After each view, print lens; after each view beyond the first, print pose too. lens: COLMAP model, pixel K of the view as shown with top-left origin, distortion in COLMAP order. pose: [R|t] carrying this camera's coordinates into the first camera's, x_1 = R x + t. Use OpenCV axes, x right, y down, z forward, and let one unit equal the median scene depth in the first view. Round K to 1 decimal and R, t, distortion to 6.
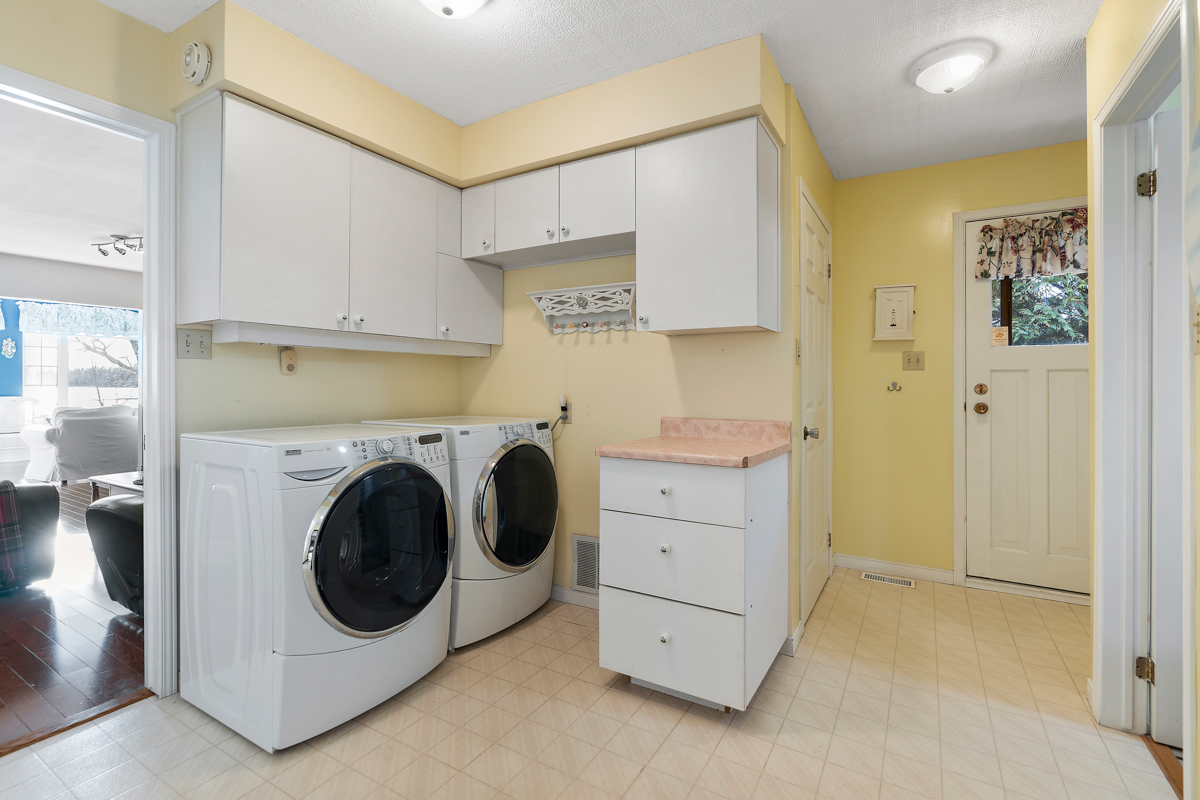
lens RADIAL K [[541.7, 0, 610.7], [0, 541.7, 383.7], [0, 0, 1]] dist [-0.005058, 0.000192]
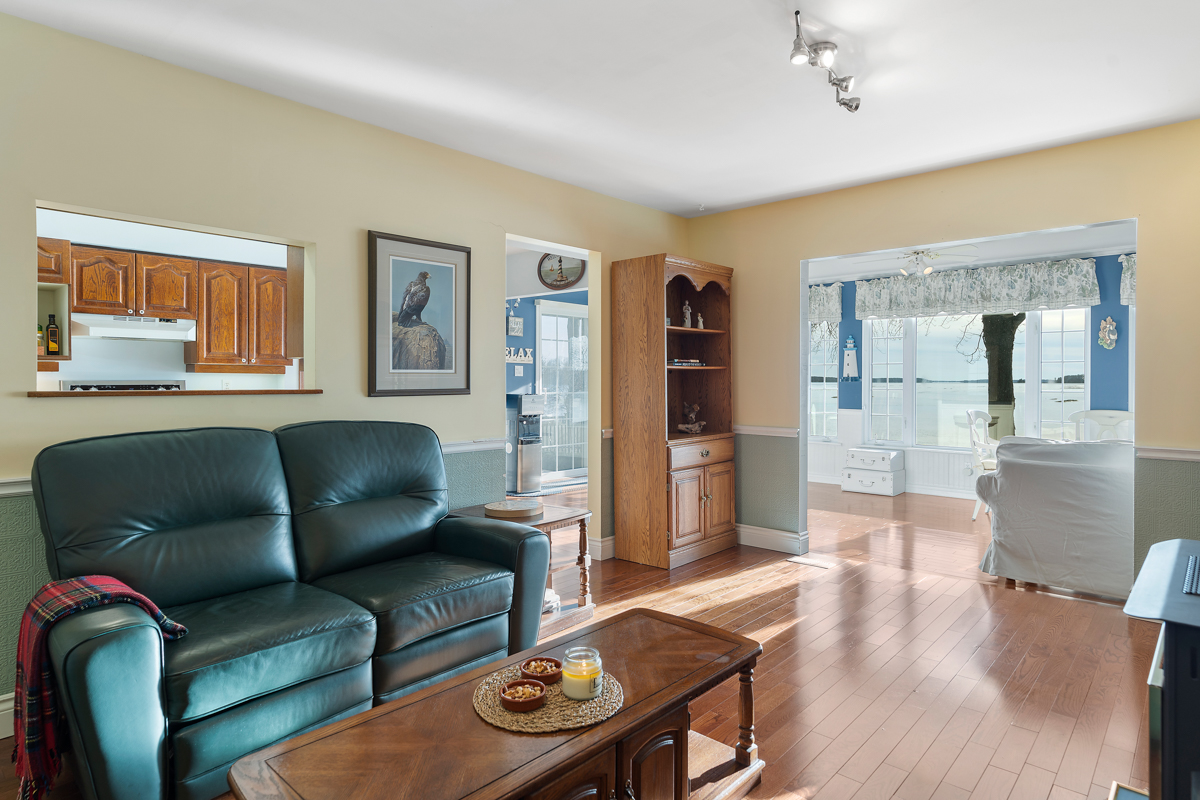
lens RADIAL K [[673.6, 0, 601.9], [0, 673.6, 388.8], [0, 0, 1]] dist [-0.003193, -0.000485]
pose [[-0.214713, 0.010726, -0.976618, -0.268412], [-0.003073, 0.999927, 0.011658, -0.010711], [0.976672, 0.005504, -0.214665, 0.718381]]
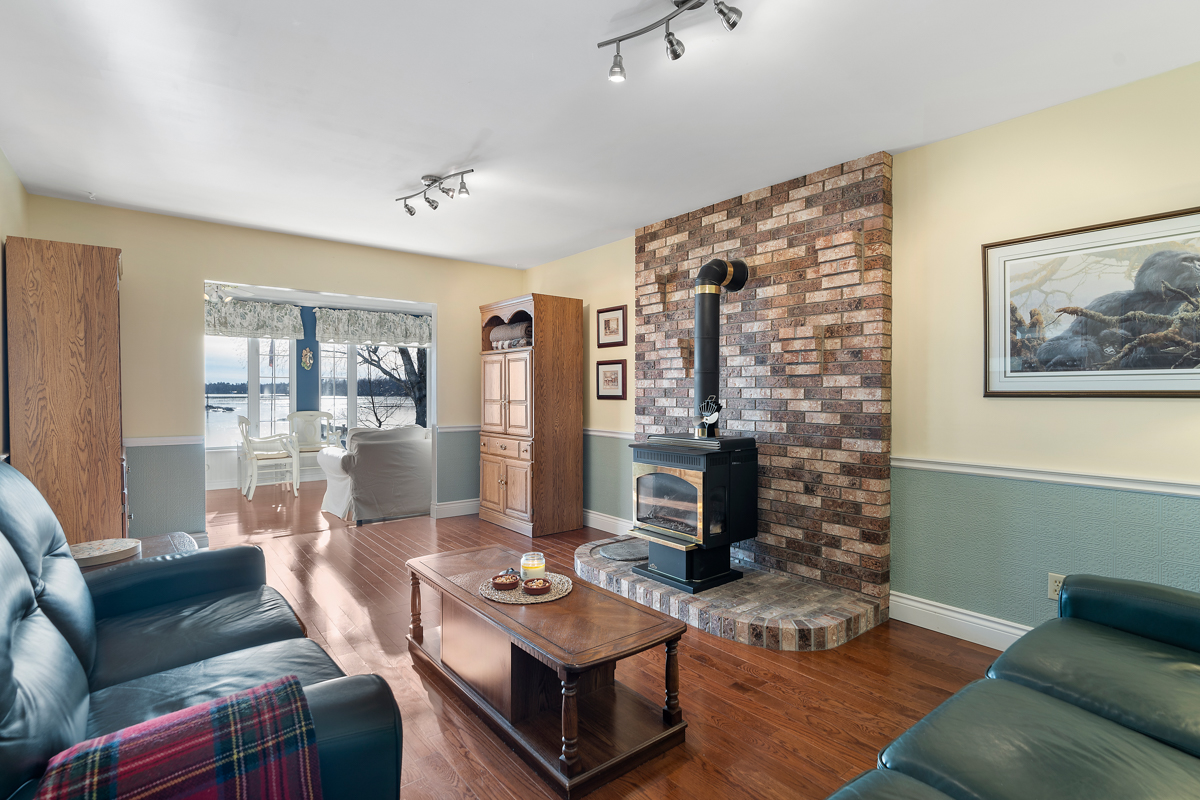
lens RADIAL K [[574.0, 0, 603.1], [0, 574.0, 394.2], [0, 0, 1]] dist [-0.001441, -0.000048]
pose [[0.933301, 0.000269, -0.359094, -0.348350], [0.000602, 0.999997, 0.002314, -0.009108], [0.359094, -0.002375, 0.933298, 0.315246]]
